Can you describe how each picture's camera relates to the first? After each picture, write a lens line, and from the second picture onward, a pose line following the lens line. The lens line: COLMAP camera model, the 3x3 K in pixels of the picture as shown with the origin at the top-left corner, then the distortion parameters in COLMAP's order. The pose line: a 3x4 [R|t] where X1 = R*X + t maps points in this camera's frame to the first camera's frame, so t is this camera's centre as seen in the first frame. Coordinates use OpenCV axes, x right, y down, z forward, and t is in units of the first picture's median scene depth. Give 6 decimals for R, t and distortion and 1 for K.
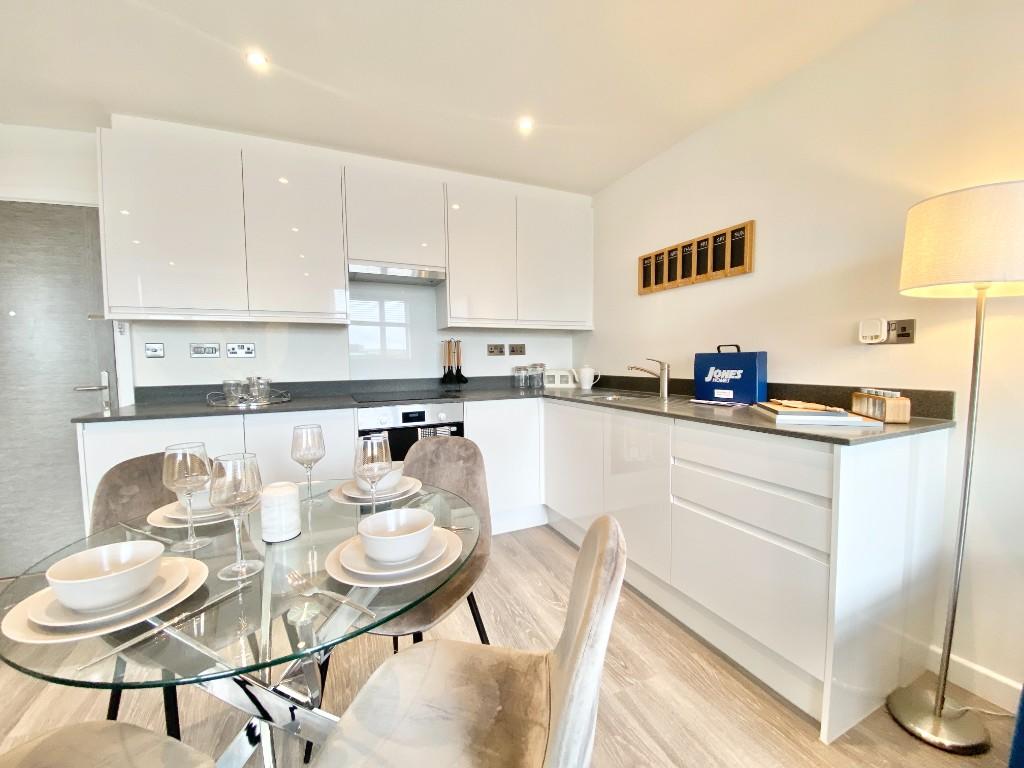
lens RADIAL K [[407.8, 0, 504.4], [0, 407.8, 390.8], [0, 0, 1]] dist [0.000936, 0.000076]
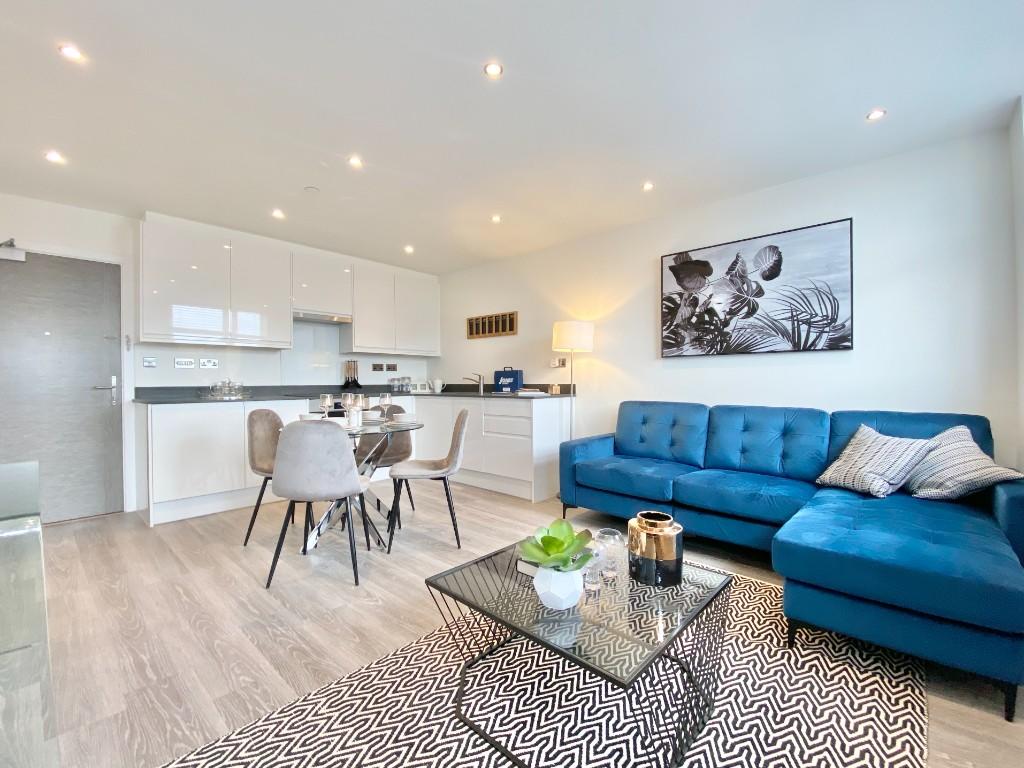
lens RADIAL K [[433.0, 0, 496.8], [0, 433.0, 383.6], [0, 0, 1]] dist [0.001270, 0.000001]
pose [[0.924661, 0.007979, 0.380707, -0.305585], [0.019998, 0.997383, -0.069474, 0.108451], [-0.380266, 0.071854, 0.922082, -0.879617]]
